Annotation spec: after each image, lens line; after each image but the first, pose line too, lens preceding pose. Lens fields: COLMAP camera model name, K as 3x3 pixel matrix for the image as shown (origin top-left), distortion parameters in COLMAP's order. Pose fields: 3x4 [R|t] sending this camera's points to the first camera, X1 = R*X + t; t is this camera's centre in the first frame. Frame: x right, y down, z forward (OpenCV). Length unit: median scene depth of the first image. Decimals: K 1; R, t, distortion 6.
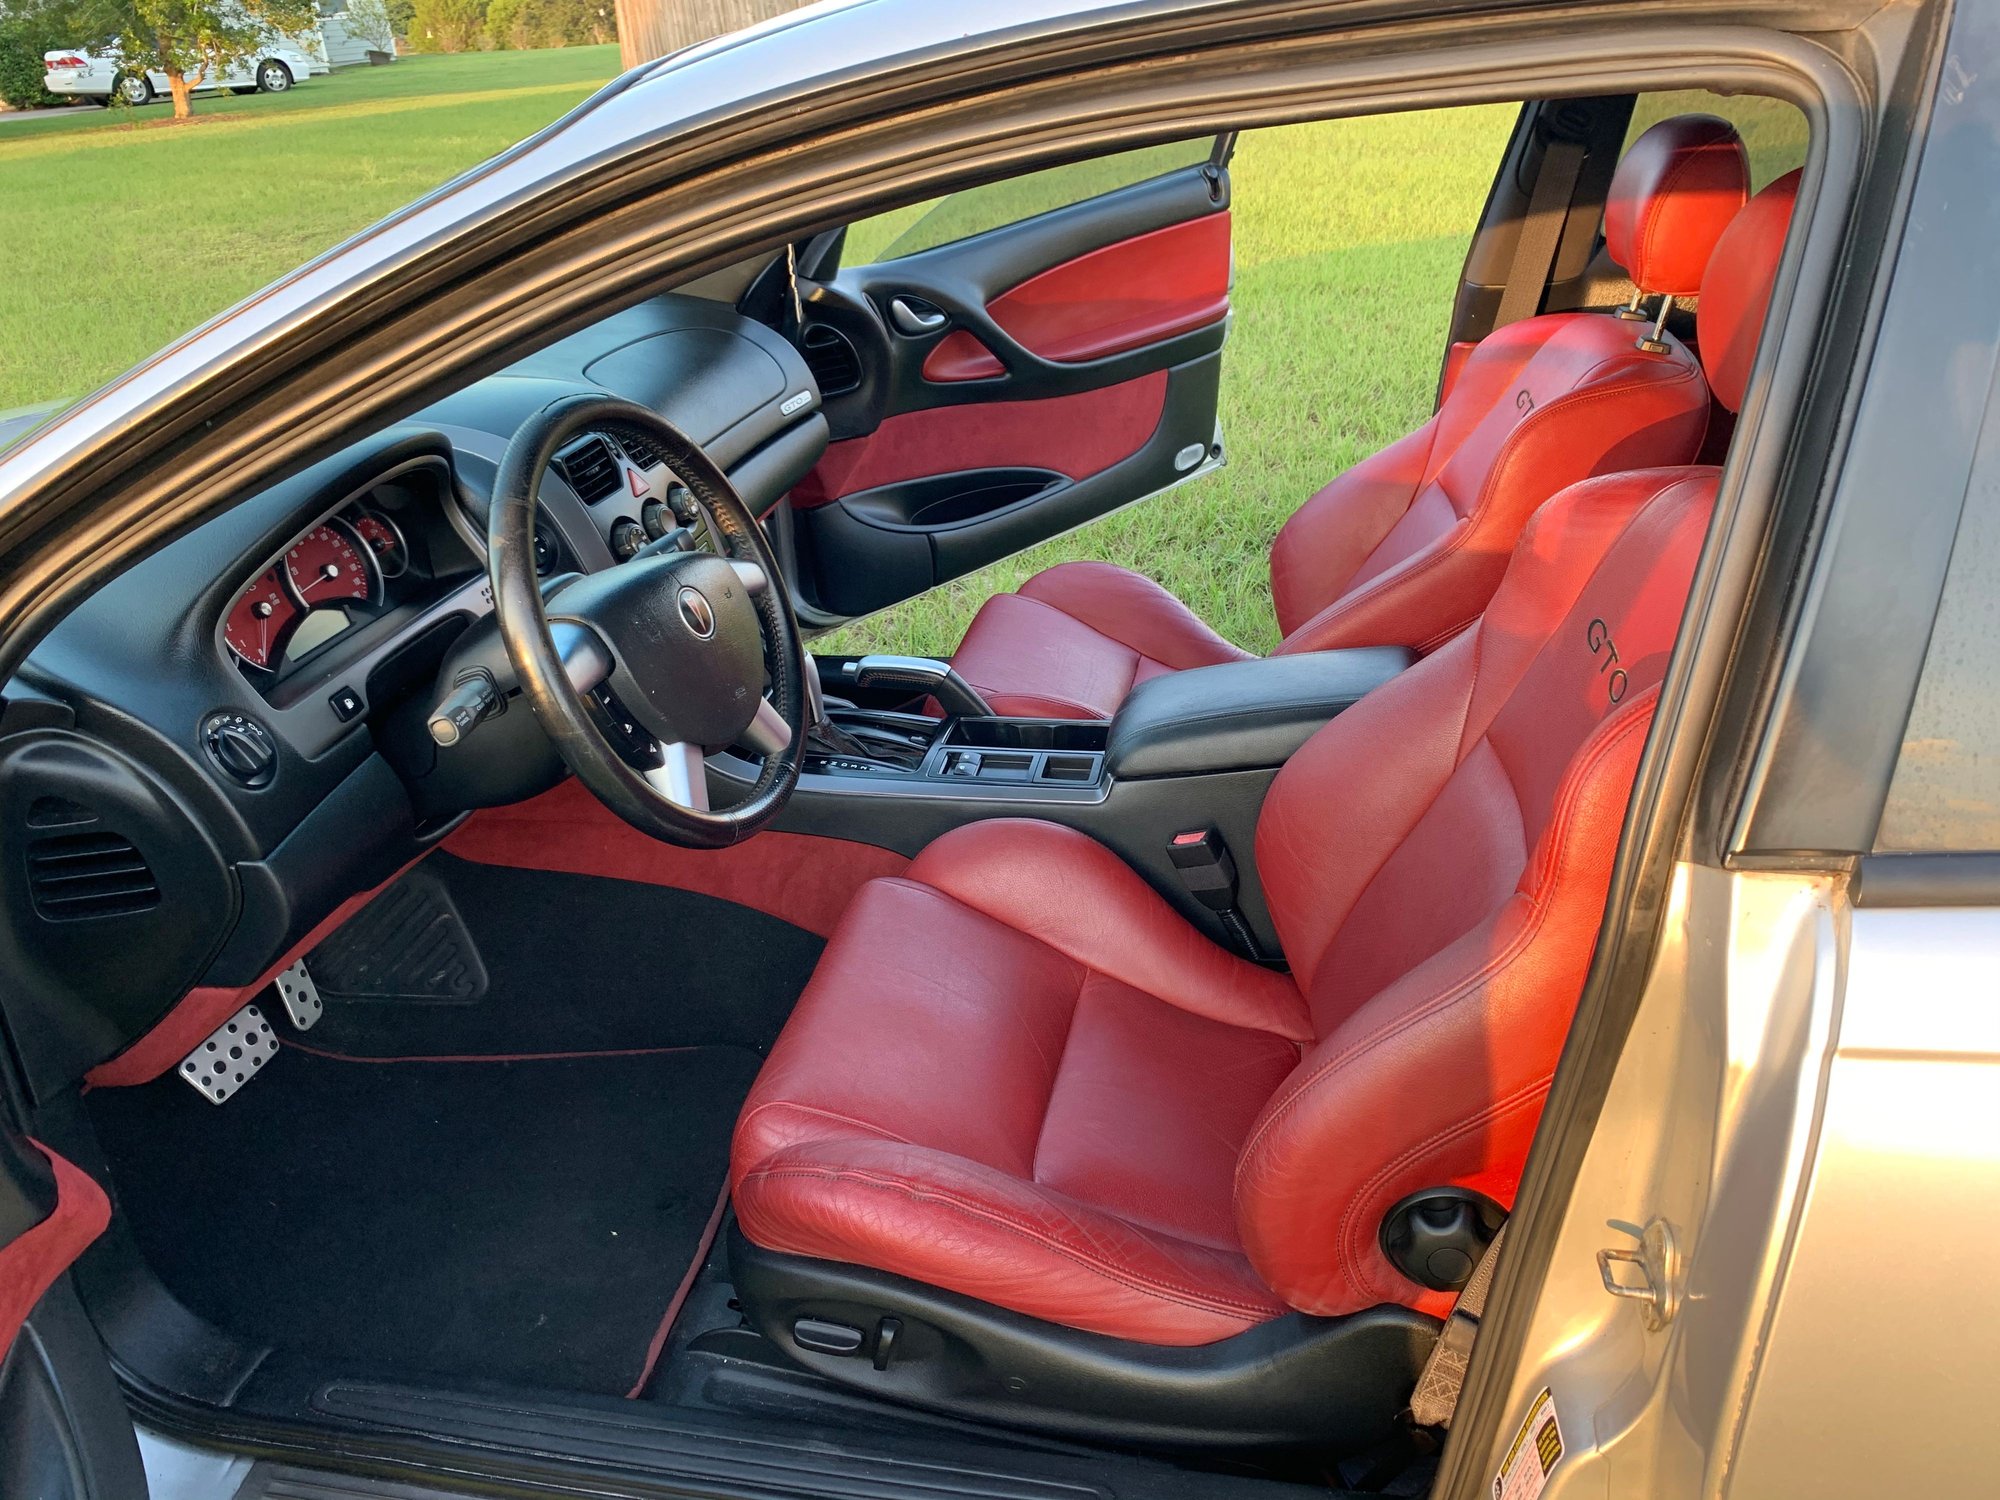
lens RADIAL K [[1488.5, 0, 999.8], [0, 1488.5, 674.8], [0, 0, 1]] dist [0.005616, -0.029764]
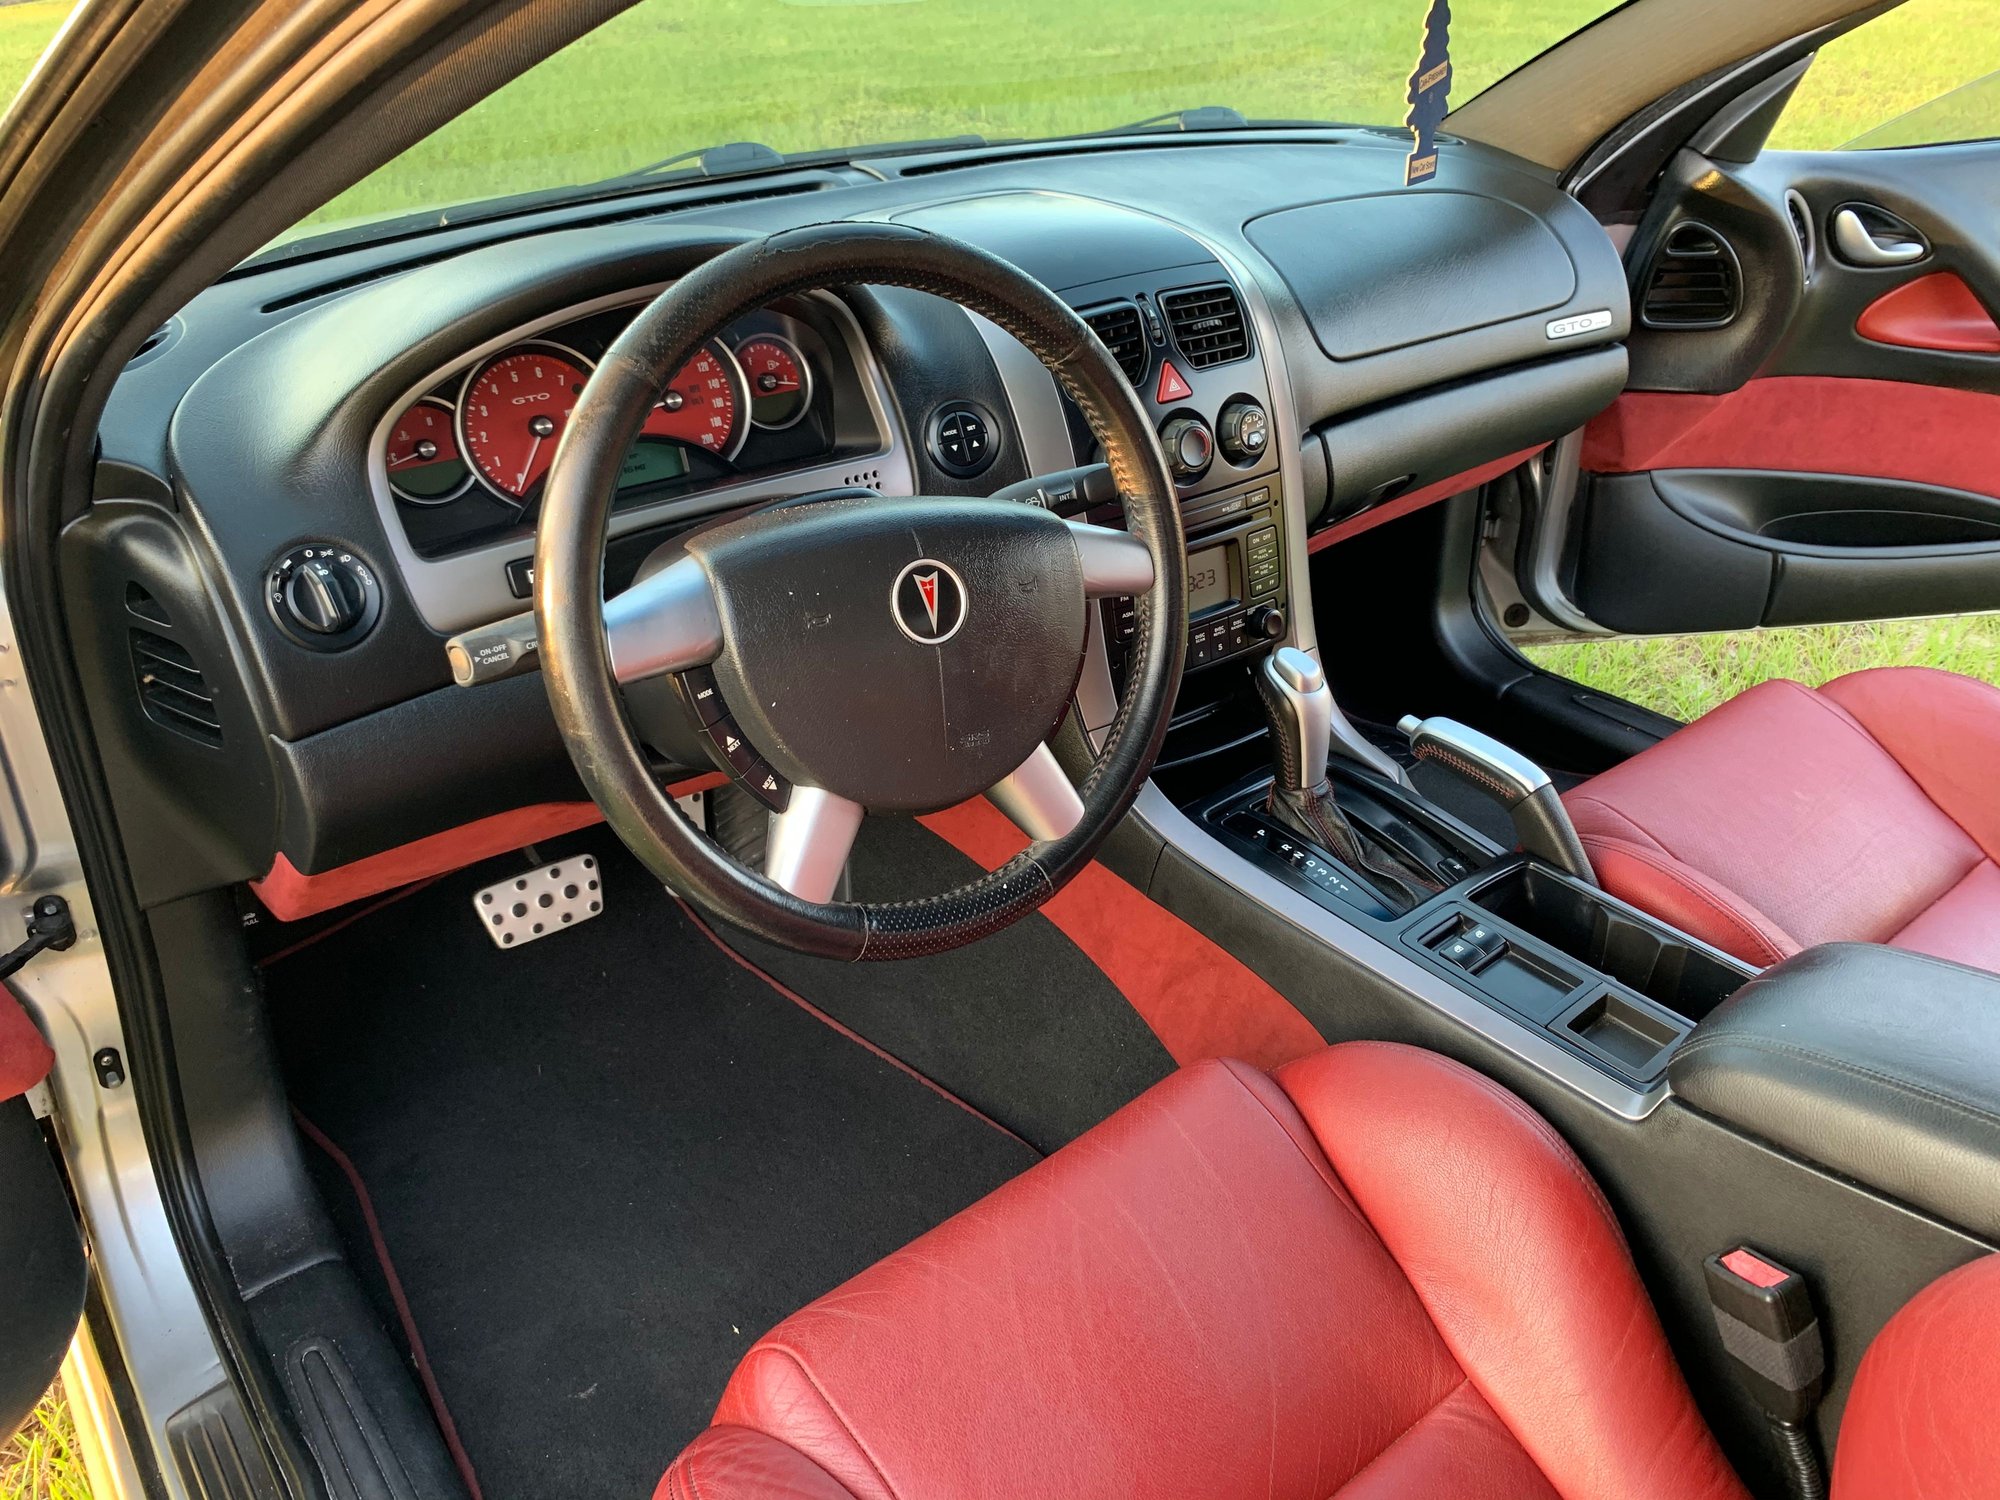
lens RADIAL K [[1488.5, 0, 999.8], [0, 1488.5, 674.8], [0, 0, 1]] dist [0.005616, -0.029764]
pose [[0.762675, 0.332089, -0.555017, 0.099802], [-0.284981, 0.942874, 0.172553, -0.072133], [0.580614, 0.026567, 0.813745, 0.283747]]
